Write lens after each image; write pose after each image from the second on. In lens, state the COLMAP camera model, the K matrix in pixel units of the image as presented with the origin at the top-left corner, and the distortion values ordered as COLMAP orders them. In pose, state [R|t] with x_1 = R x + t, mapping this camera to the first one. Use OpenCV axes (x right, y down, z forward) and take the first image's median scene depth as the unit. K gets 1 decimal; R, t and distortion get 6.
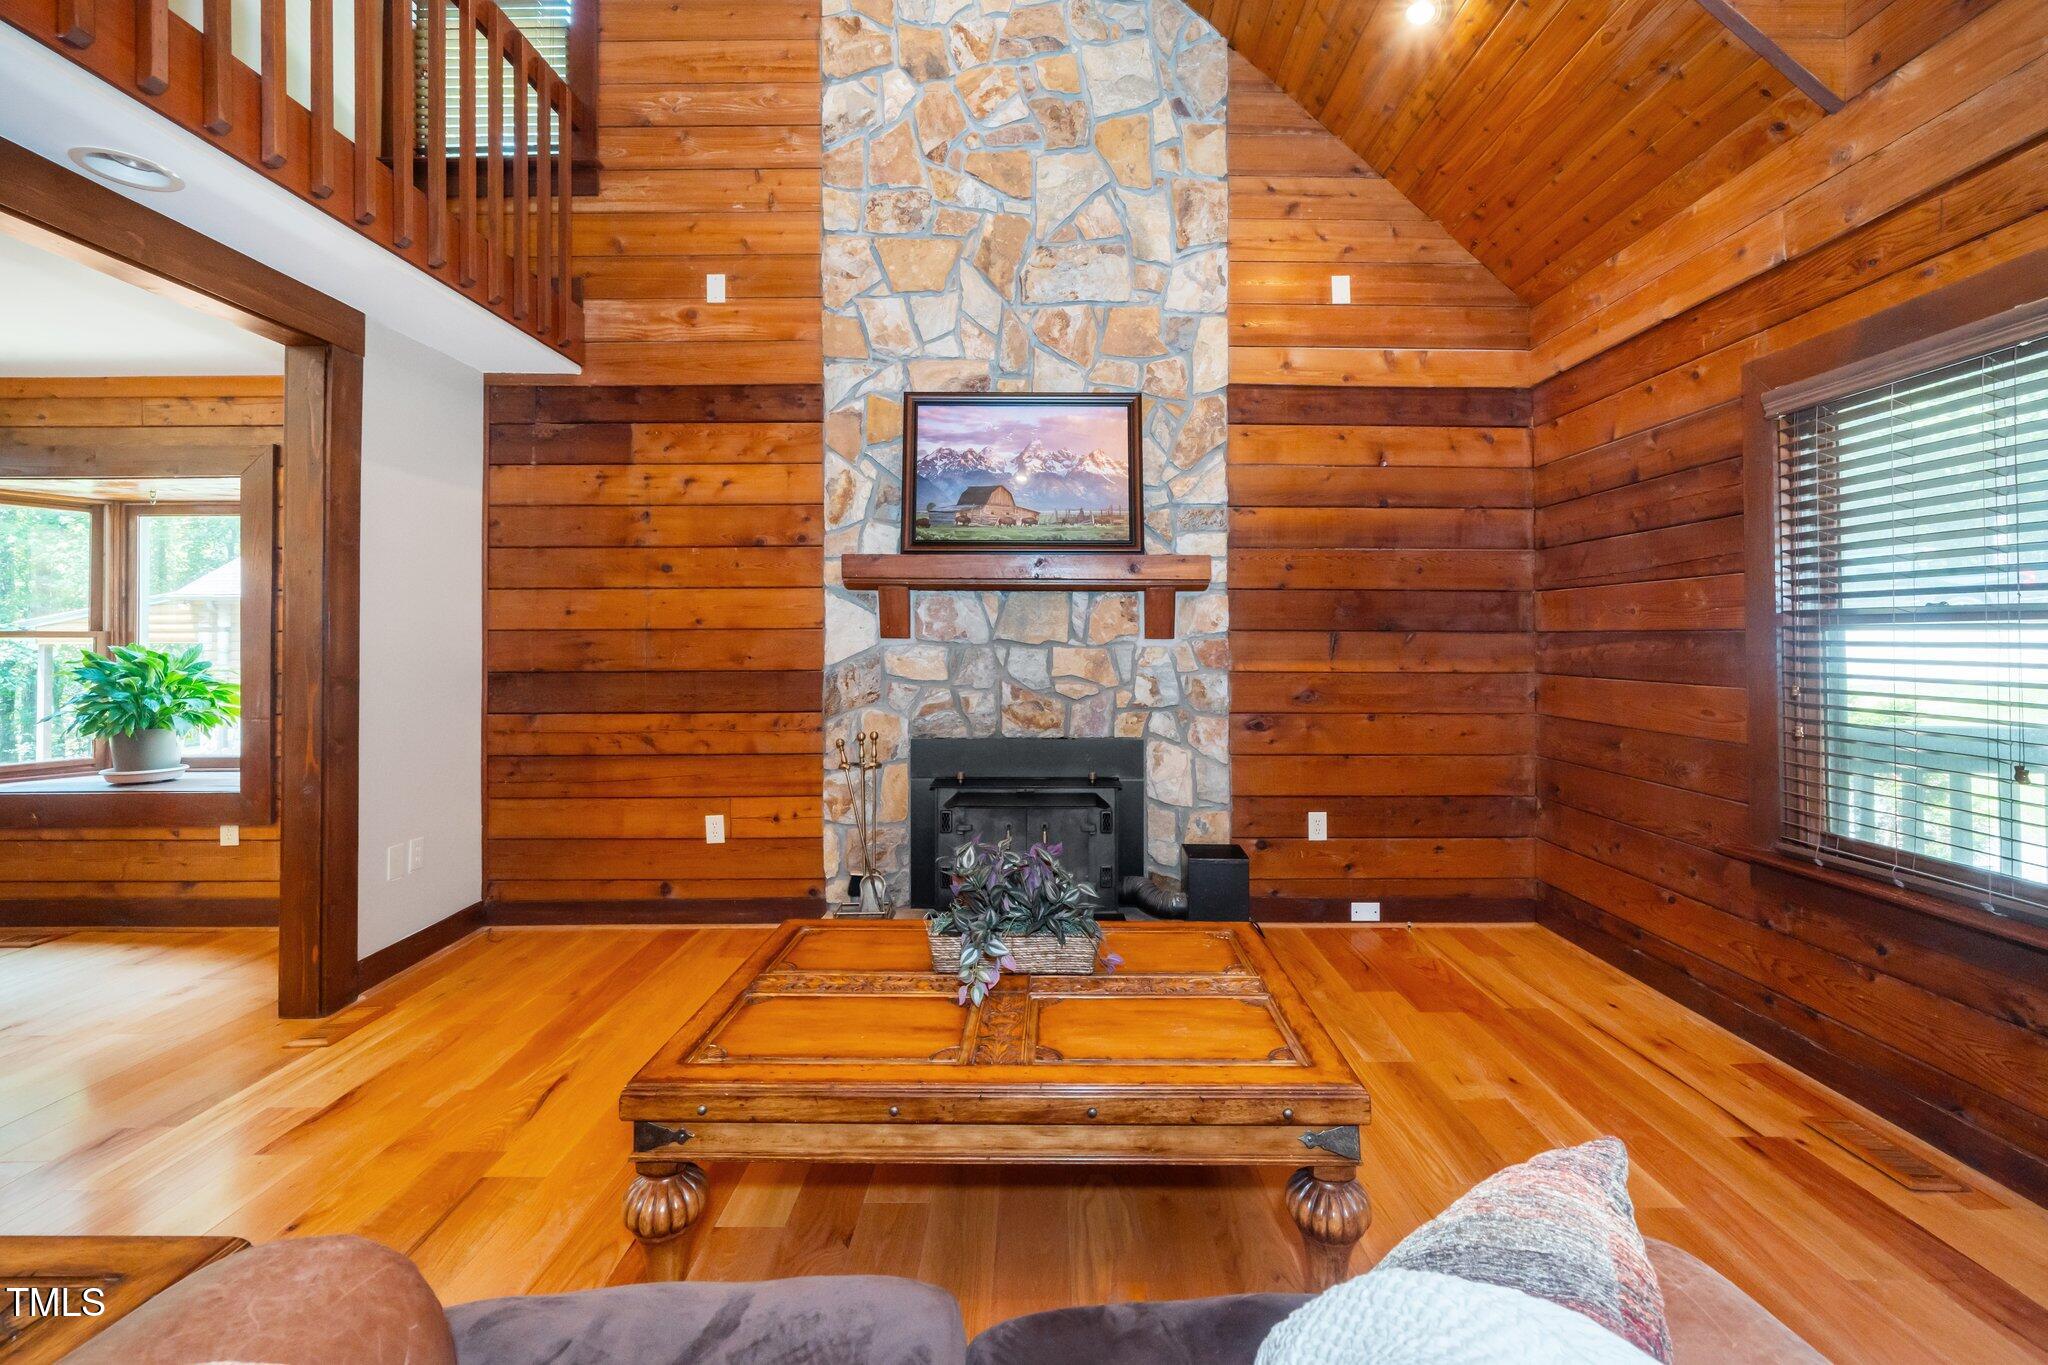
lens RADIAL K [[777.4, 0, 973.1], [0, 777.4, 638.8], [0, 0, 1]] dist [-0.001412, 0.000289]
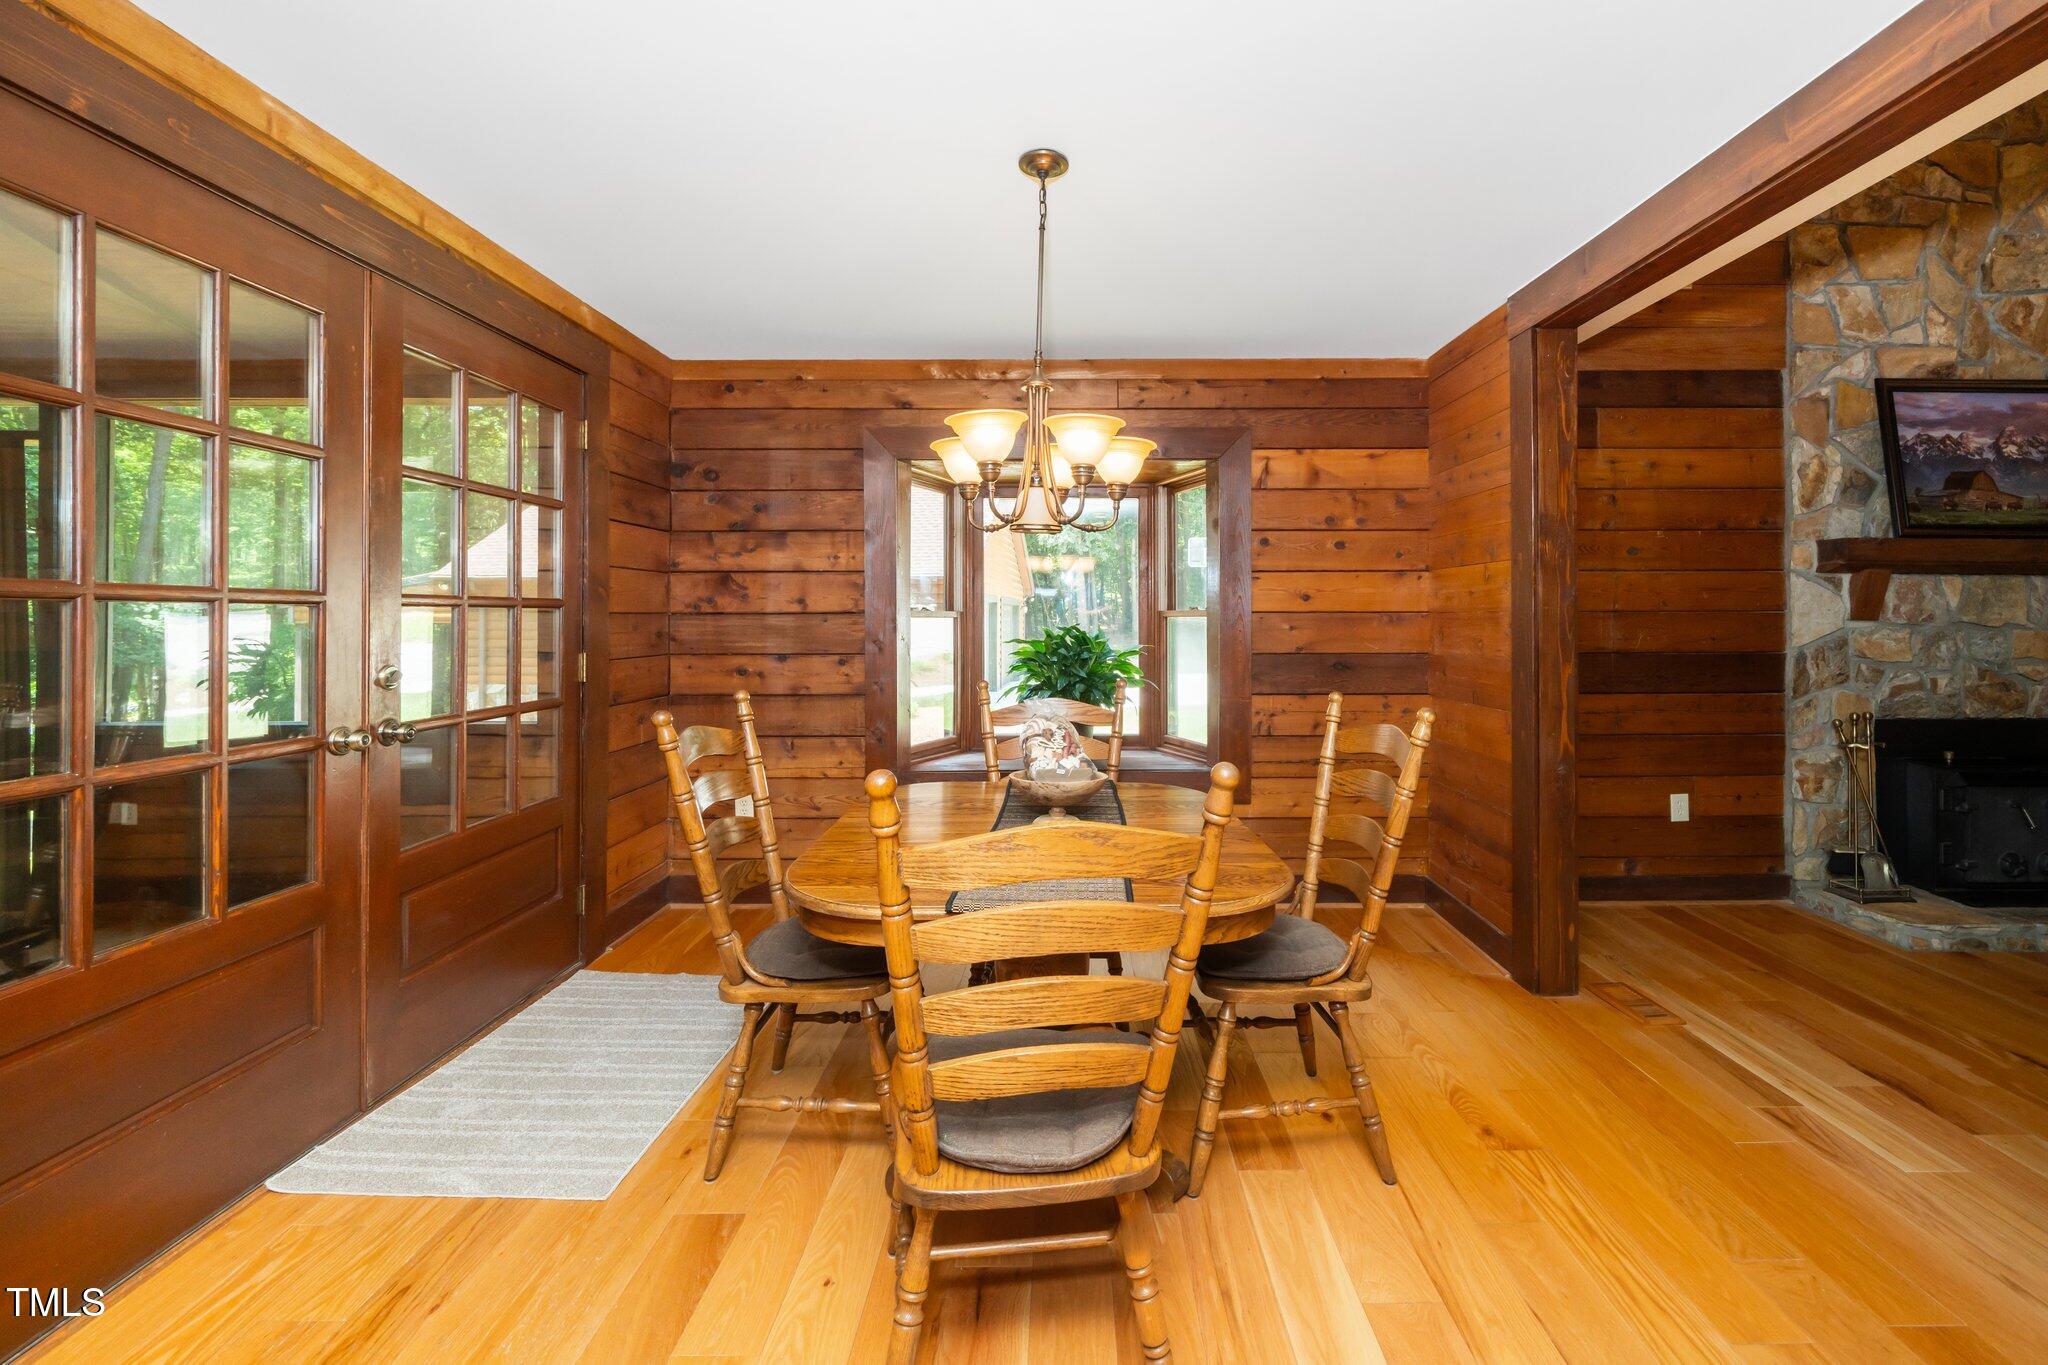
lens RADIAL K [[777.4, 0, 1025.0], [0, 777.4, 617.1], [0, 0, 1]] dist [-0.001412, 0.000289]
pose [[0.999978, 0.002692, 0.006046, -1.199691], [-0.002704, 0.999994, 0.001951, -0.004097], [-0.006040, -0.001967, 0.999980, -0.009213]]
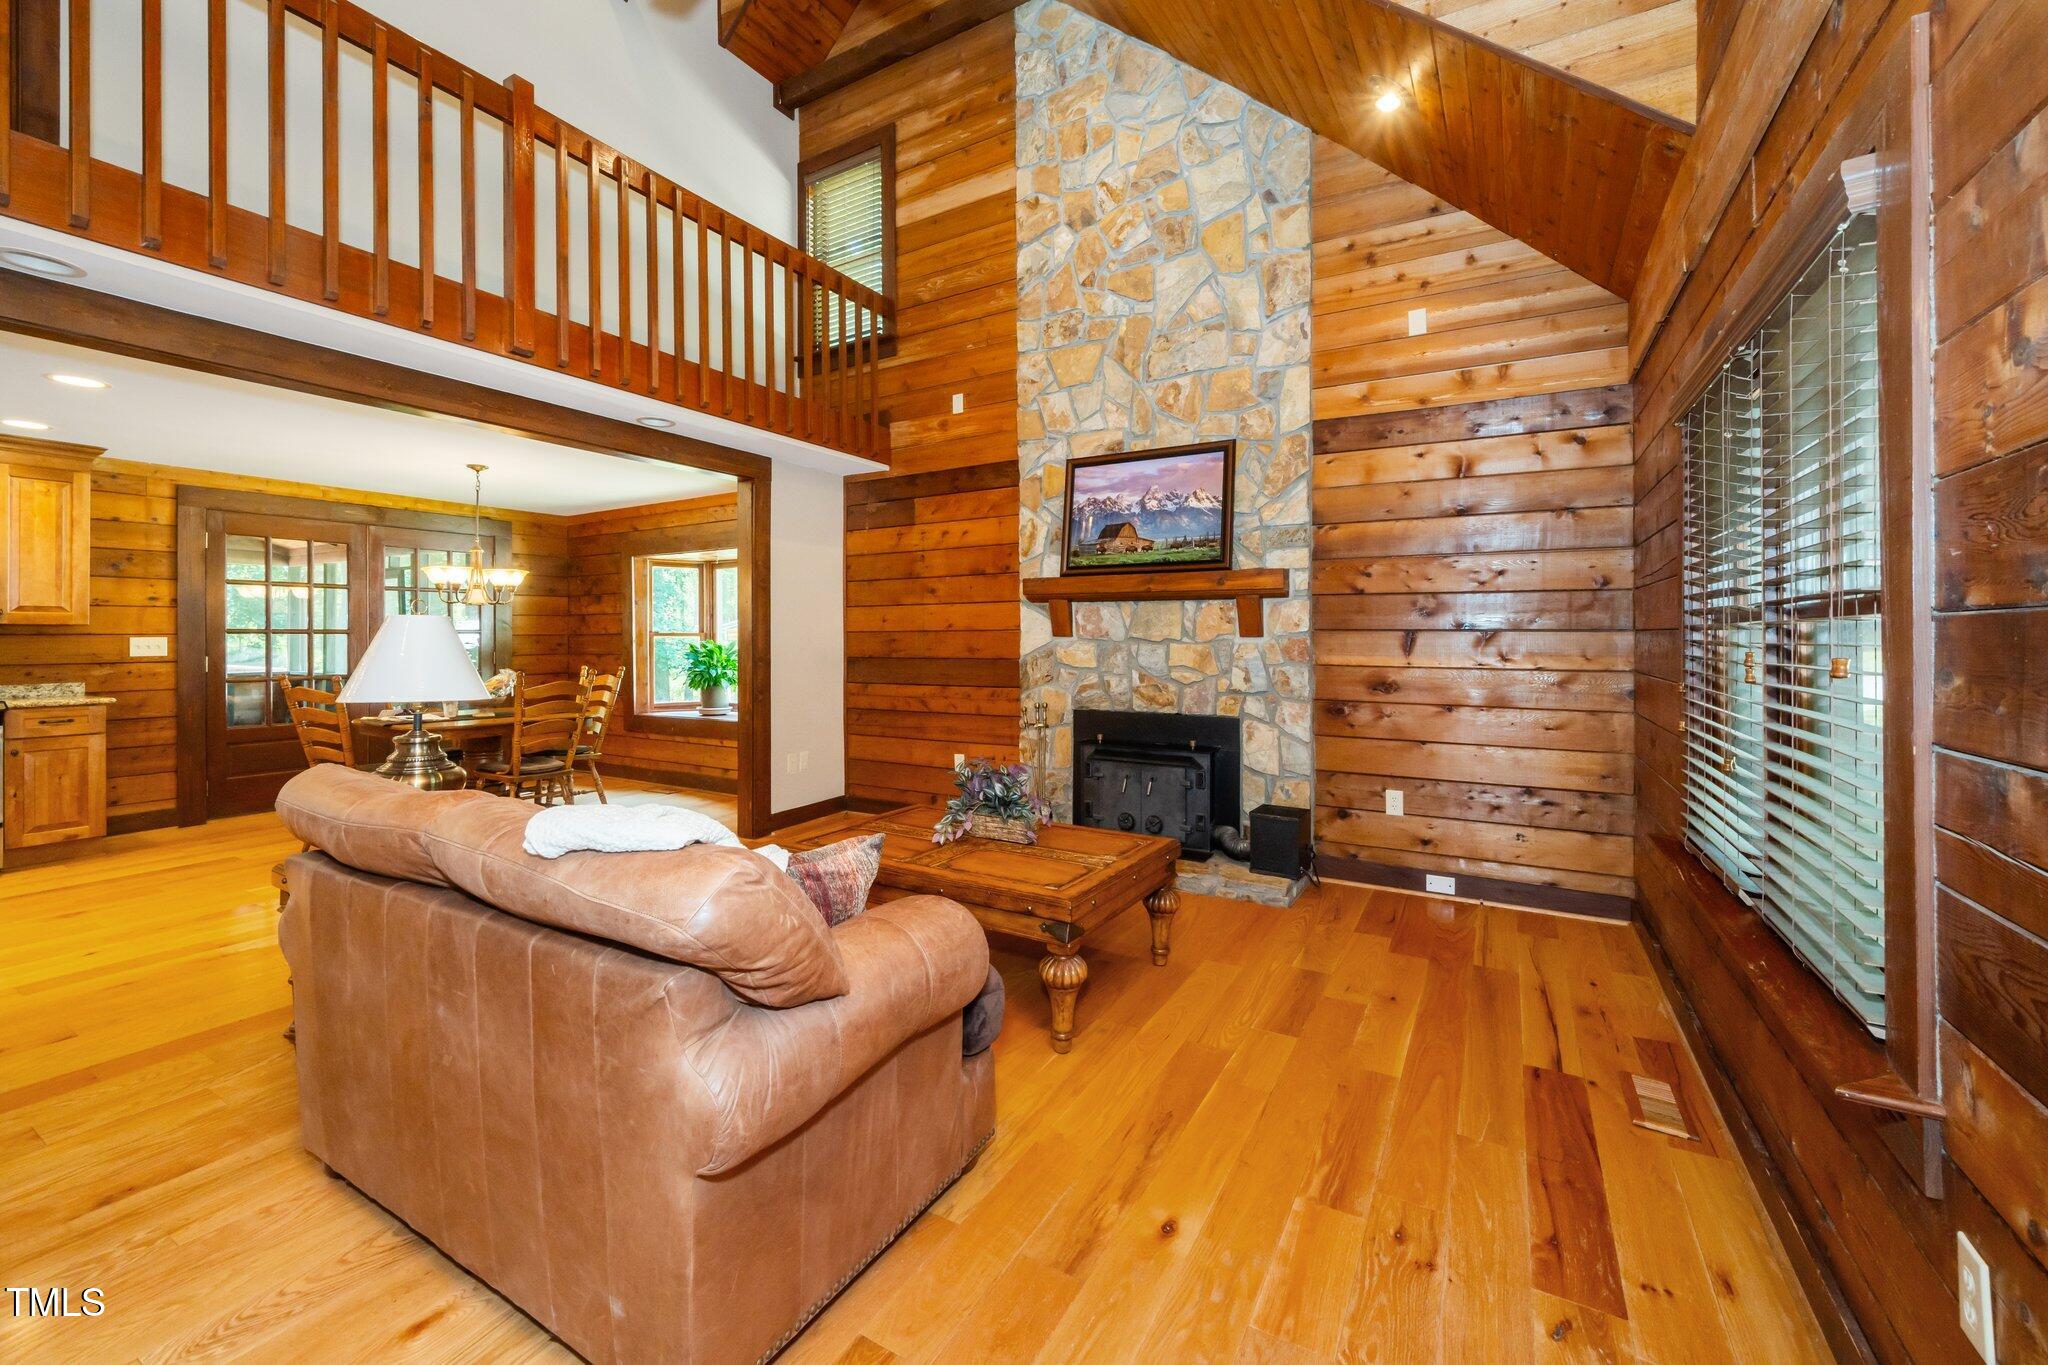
lens RADIAL K [[777.4, 0, 1065.1], [0, 777.4, 641.1], [0, 0, 1]] dist [-0.001412, 0.000289]
pose [[0.876675, 0.002424, -0.481077, 0.574036], [0.003875, 0.999919, 0.012099, -0.009669], [0.481067, -0.012471, 0.876595, -0.221554]]
